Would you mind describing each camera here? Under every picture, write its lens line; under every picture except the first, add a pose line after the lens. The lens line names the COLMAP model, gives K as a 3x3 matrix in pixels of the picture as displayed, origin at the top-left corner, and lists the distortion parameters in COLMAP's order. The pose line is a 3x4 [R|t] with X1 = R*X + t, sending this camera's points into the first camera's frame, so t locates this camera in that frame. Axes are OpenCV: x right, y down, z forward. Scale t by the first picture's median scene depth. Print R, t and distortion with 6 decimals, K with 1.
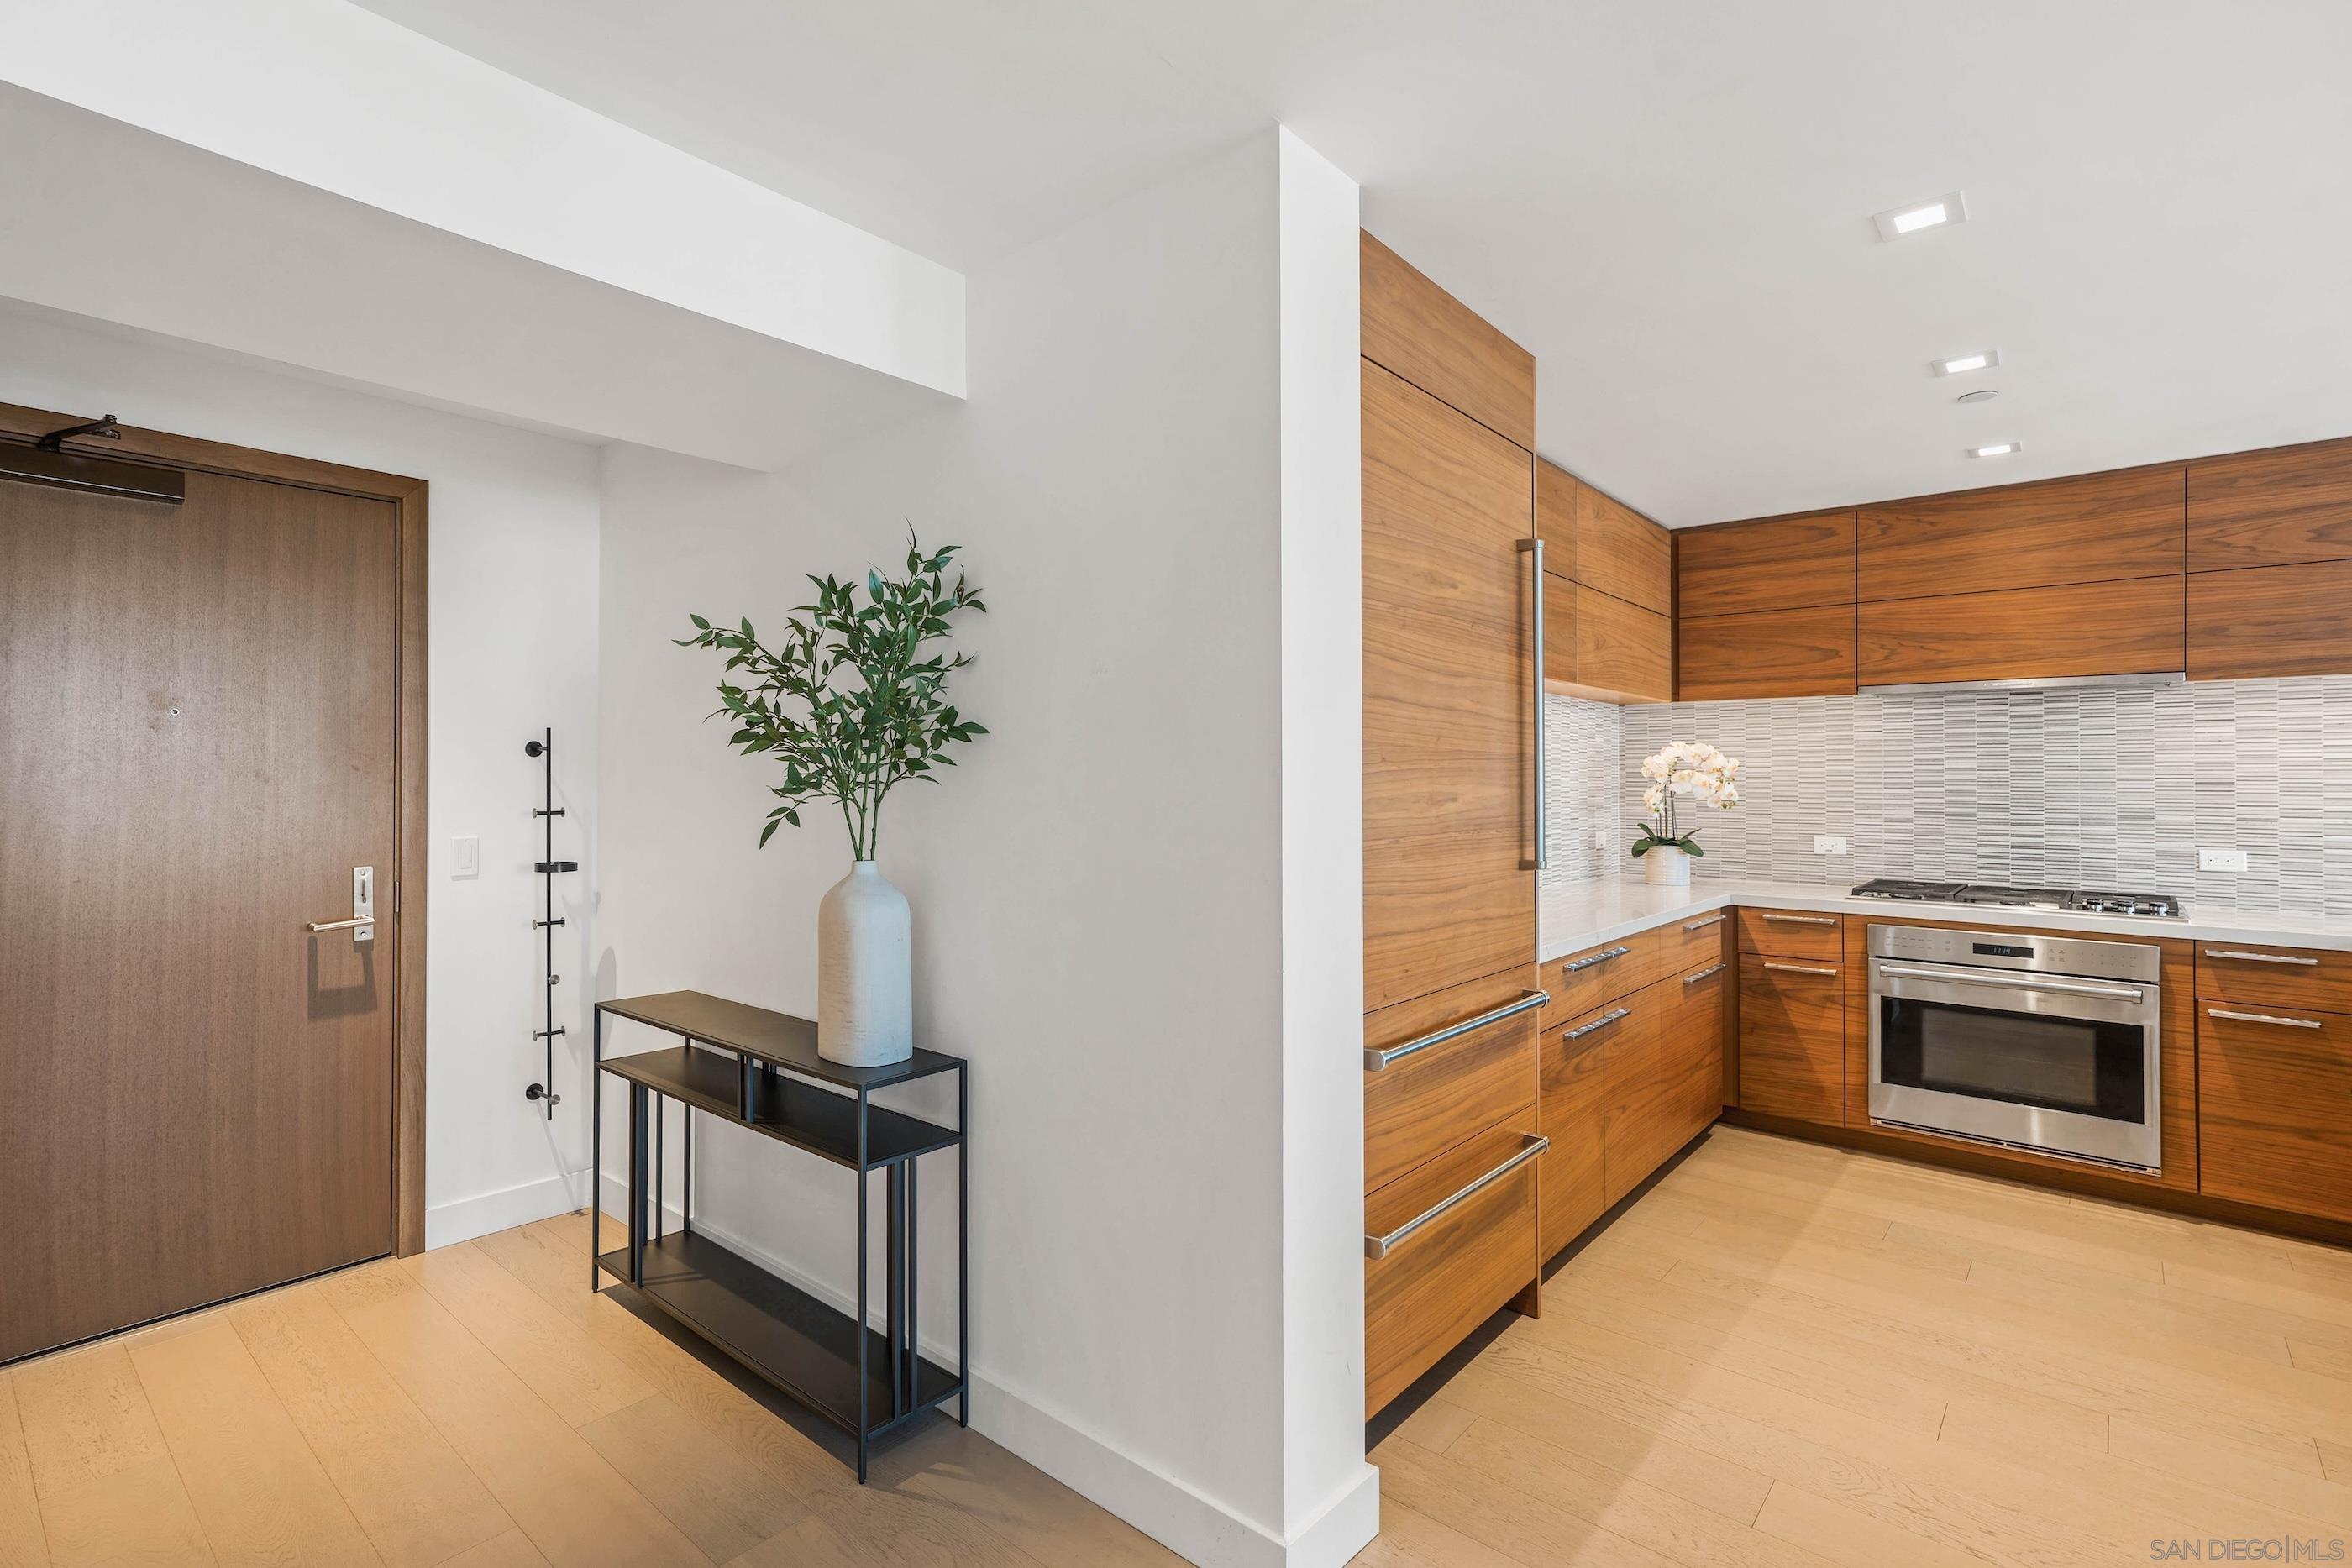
lens RADIAL K [[1115.7, 0, 1162.4], [0, 1115.7, 769.3], [0, 0, 1]] dist [-0.002322, 0.011207]
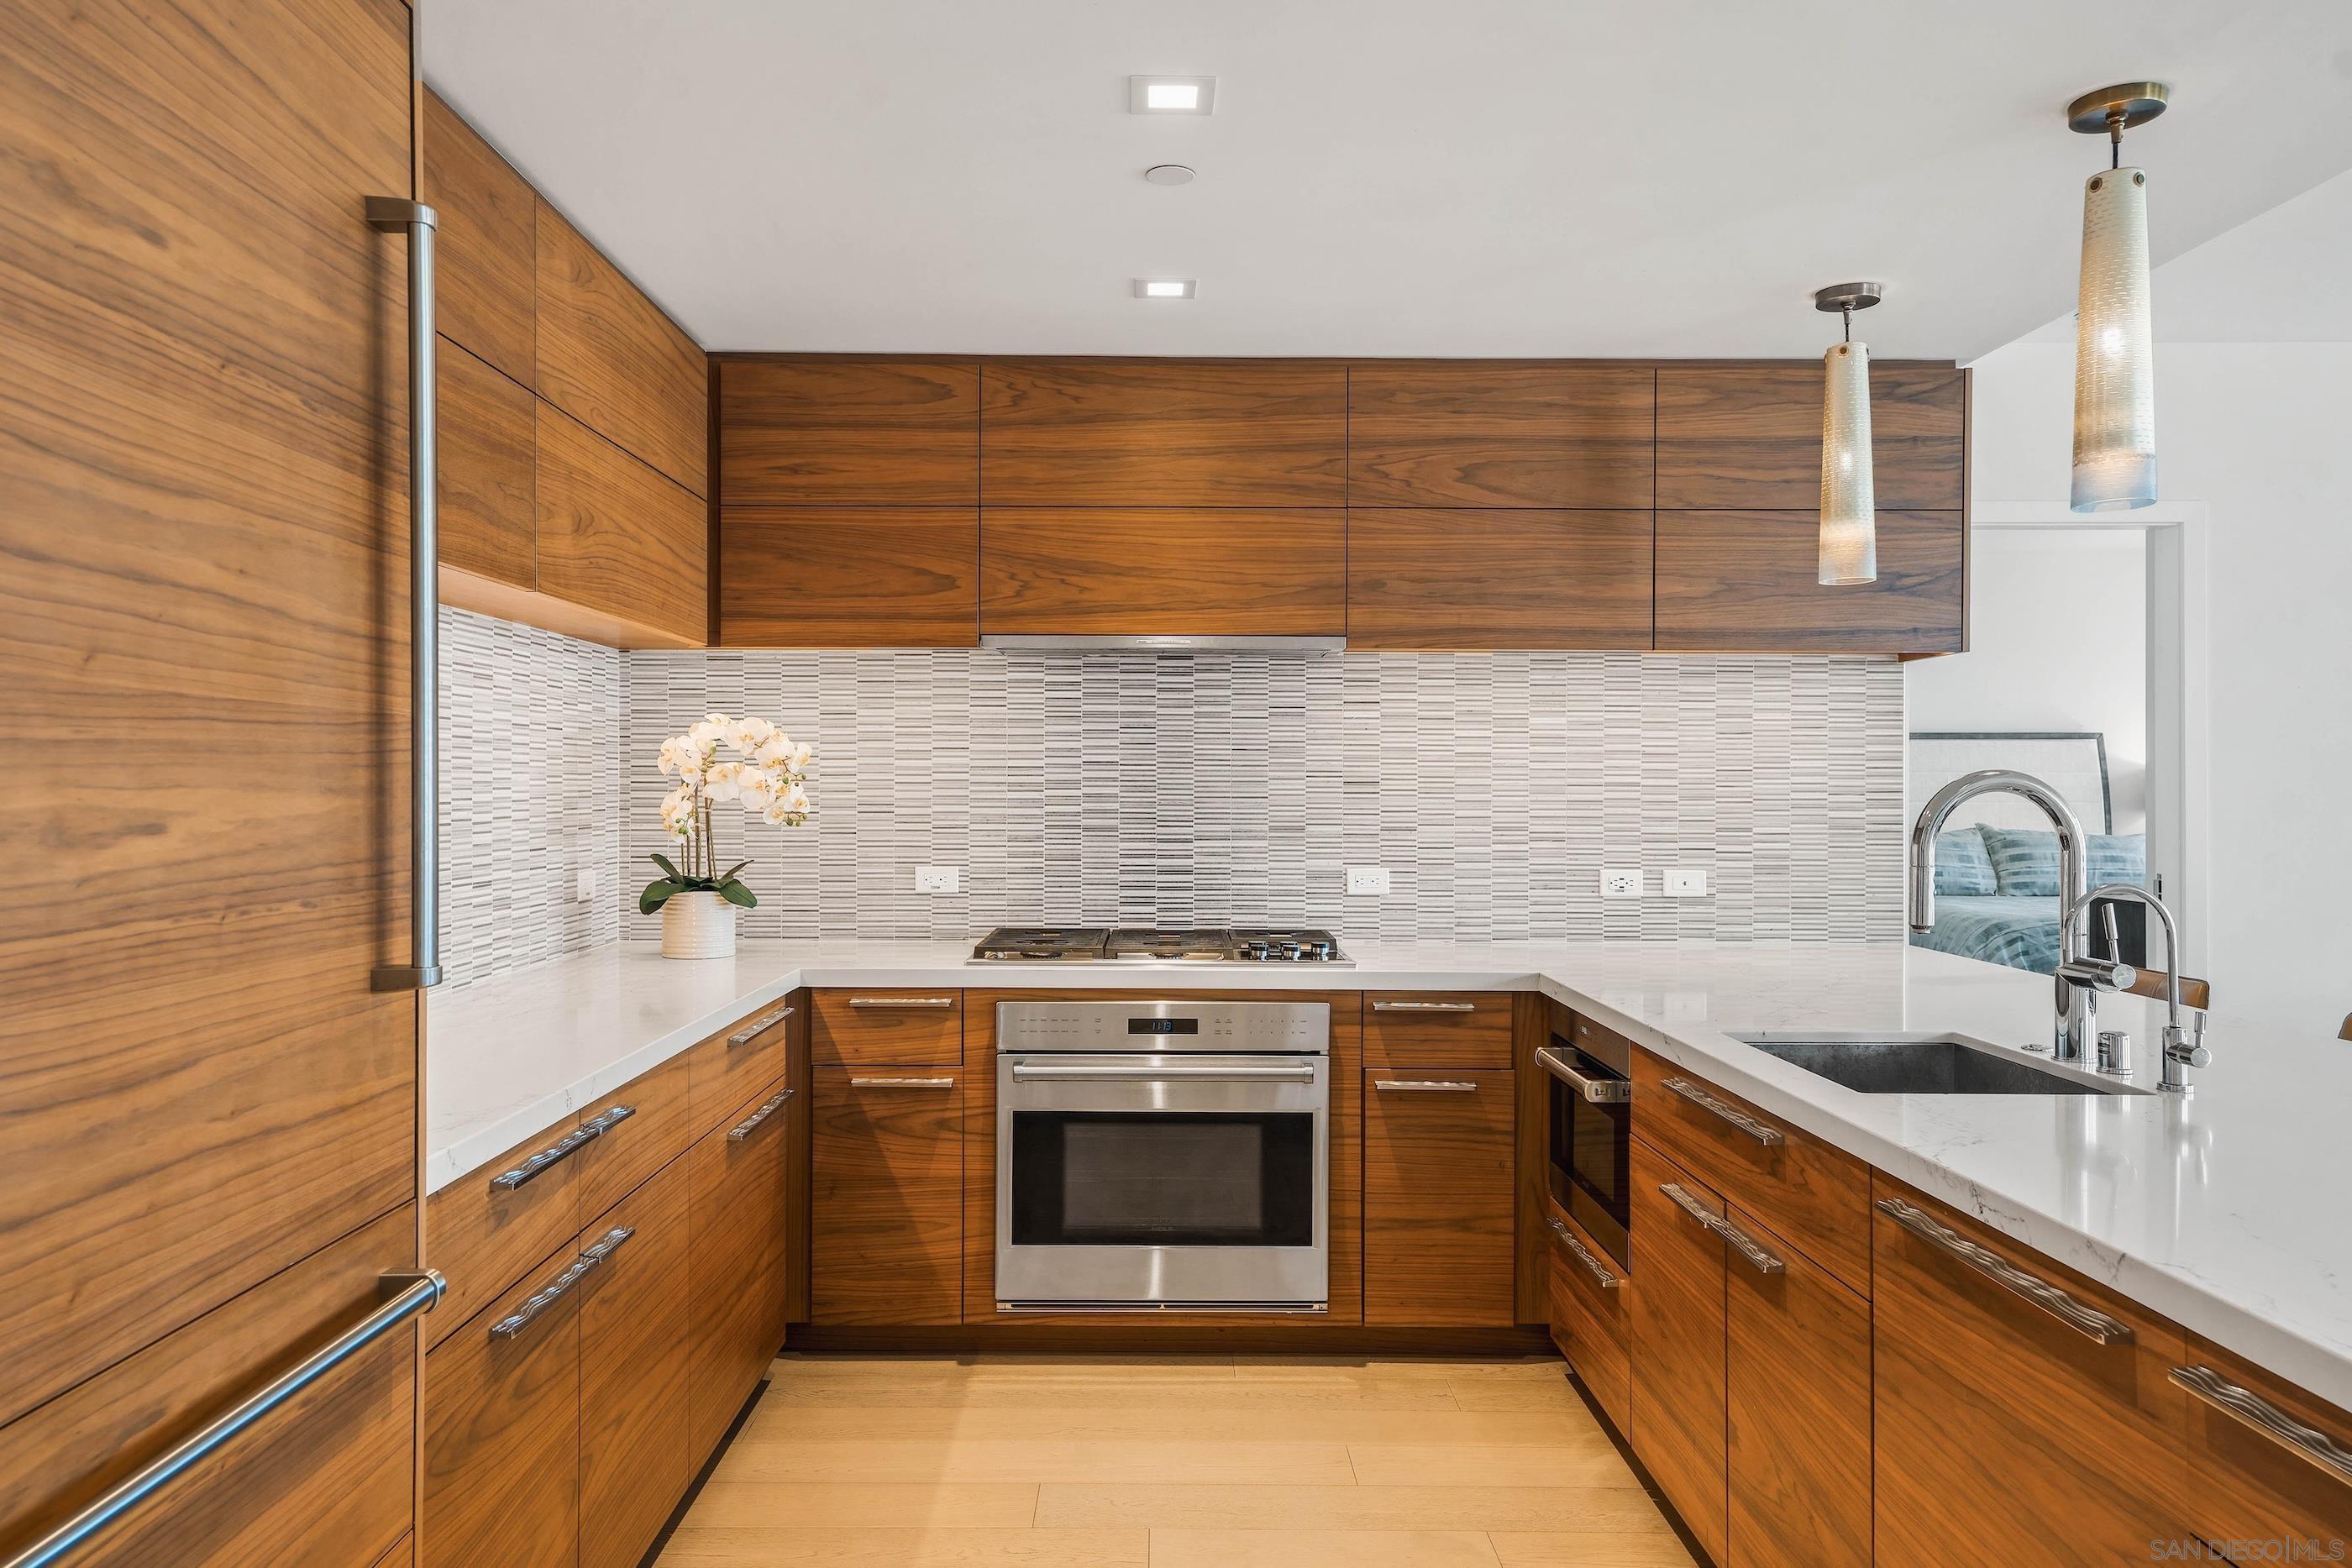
lens RADIAL K [[1603.8, 0, 1185.3], [0, 1603.8, 778.1], [0, 0, 1]] dist [0.018040, 0.024524]
pose [[0.749701, 0.001203, 0.661776, 0.105238], [-0.006771, 0.999960, 0.005854, 0.003407], [-0.661742, -0.008870, 0.749679, 0.246622]]
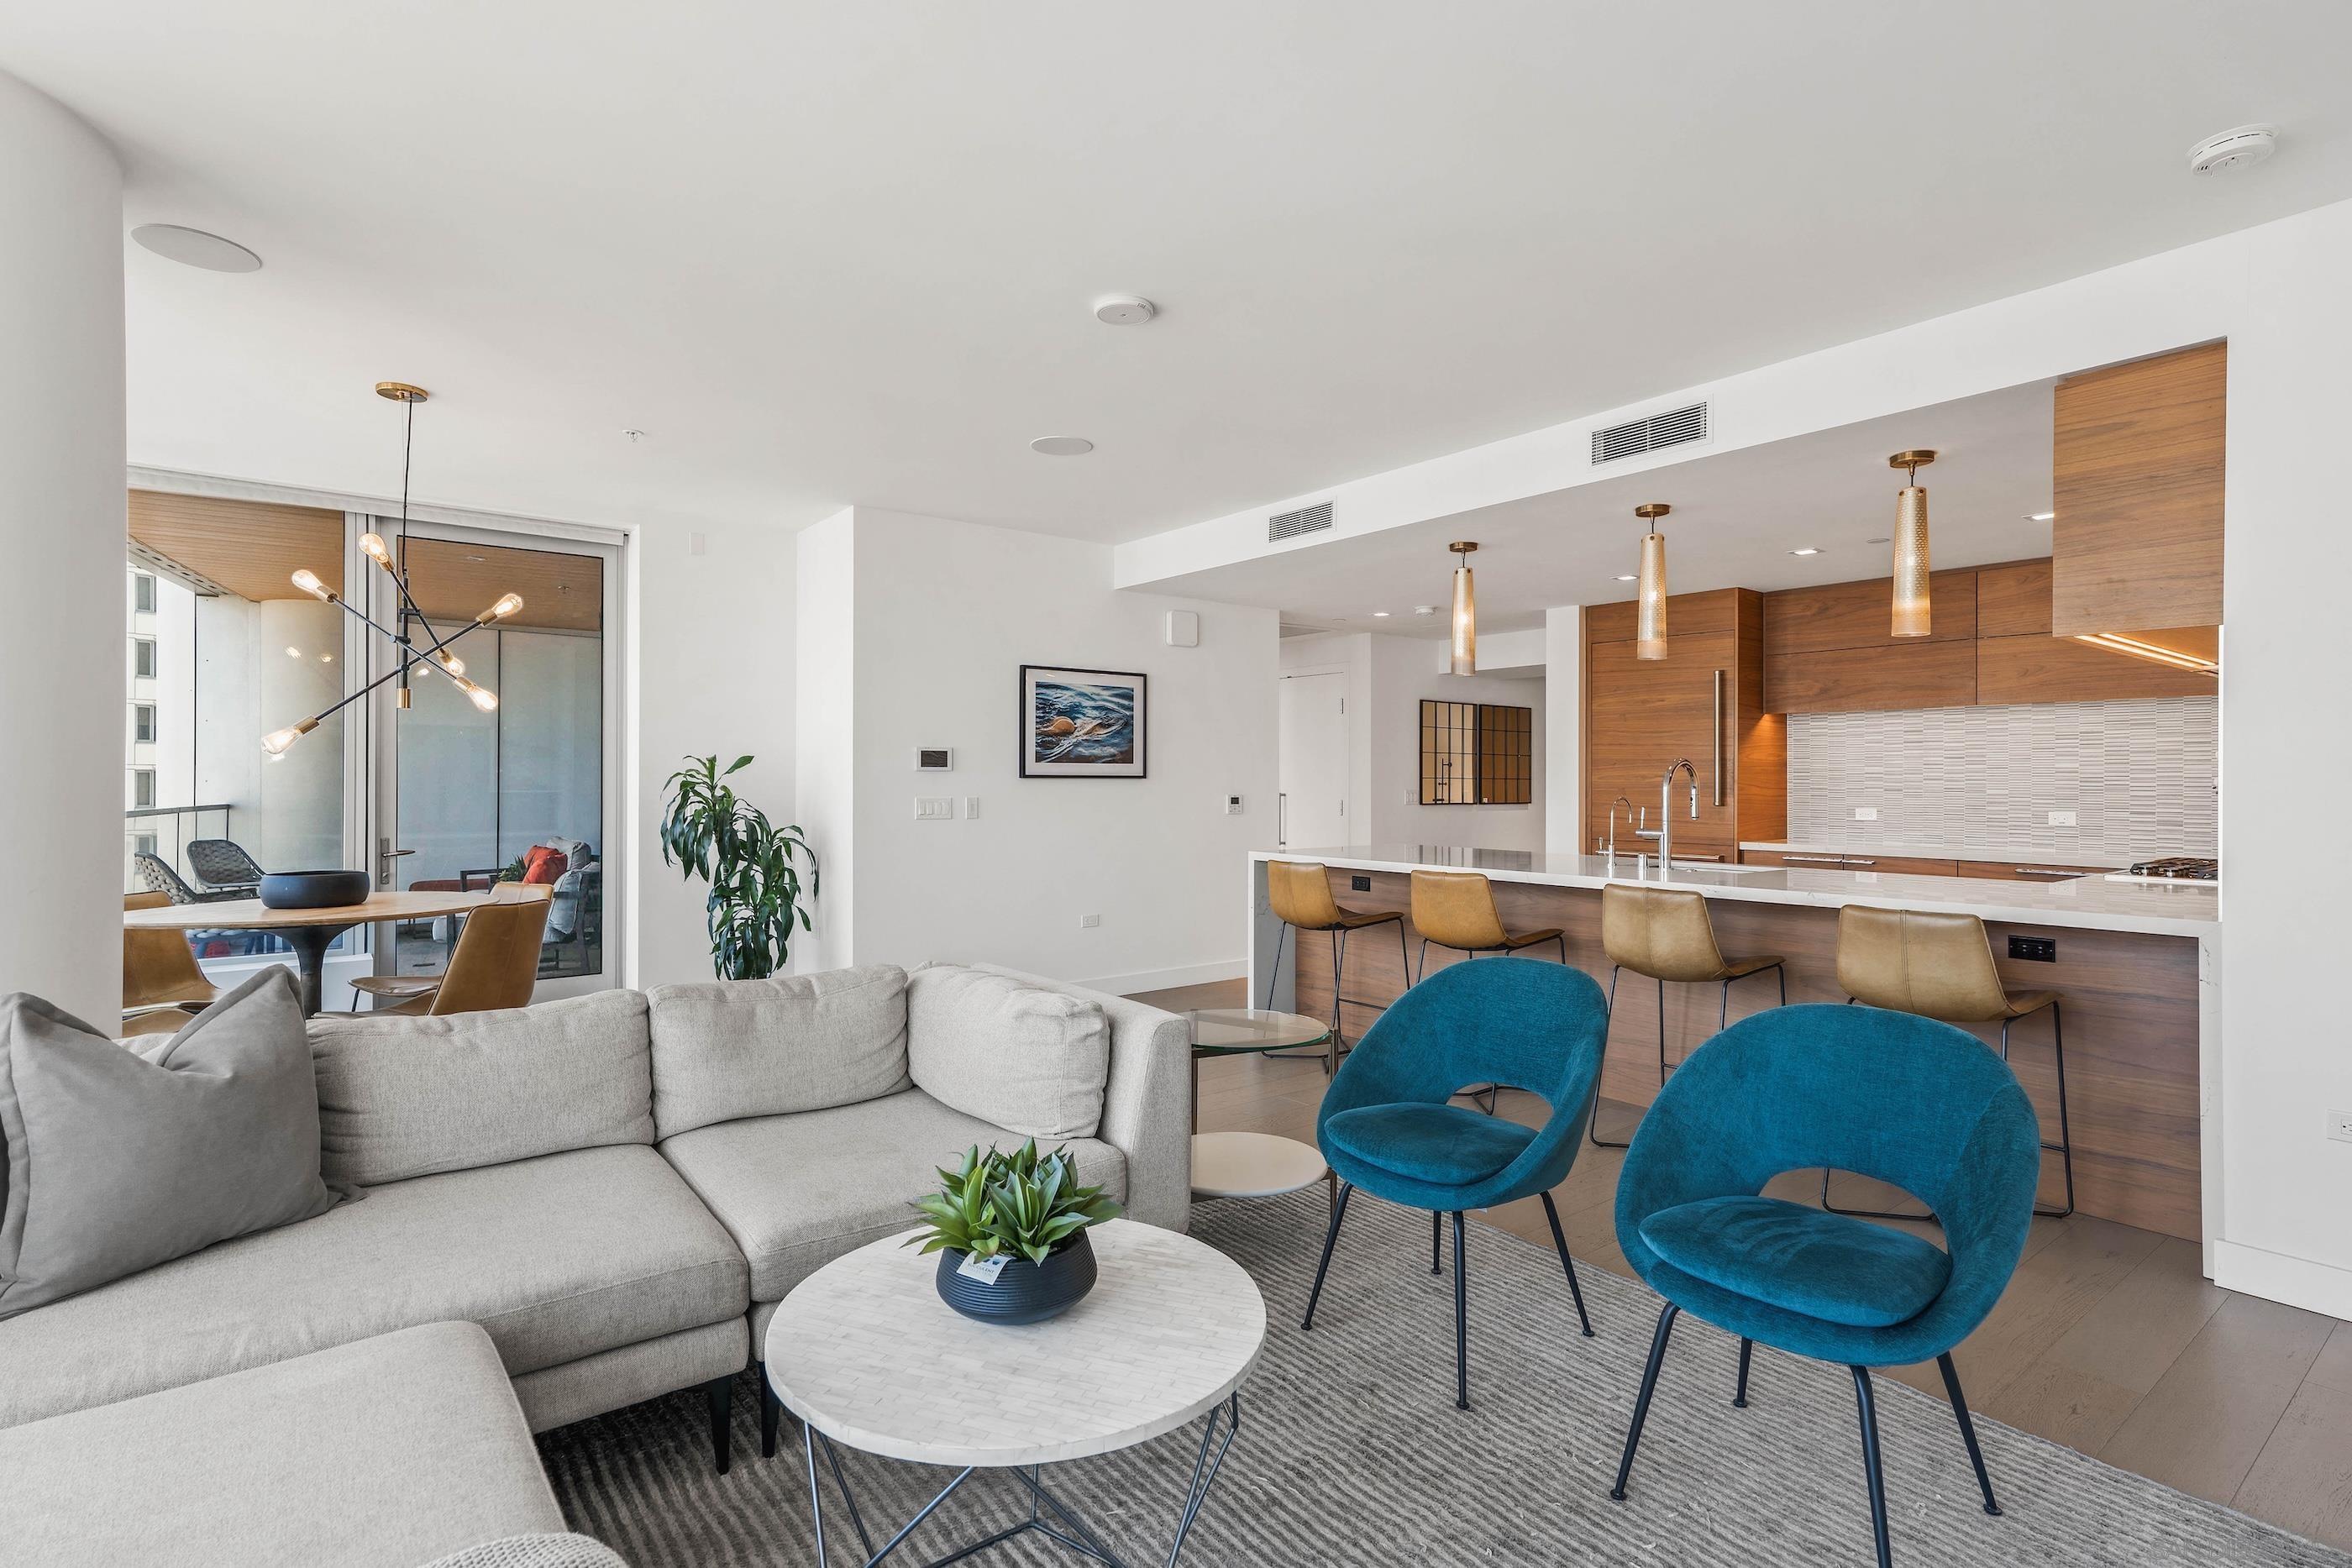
lens RADIAL K [[1115.7, 0, 1175.4], [0, 1115.7, 784.2], [0, 0, 1]] dist [-0.002322, 0.011207]
pose [[-0.208206, 0.003907, -0.978077, 2.124386], [0.007065, 0.999972, 0.002490, 0.020793], [0.978060, -0.006392, -0.208227, 0.248664]]
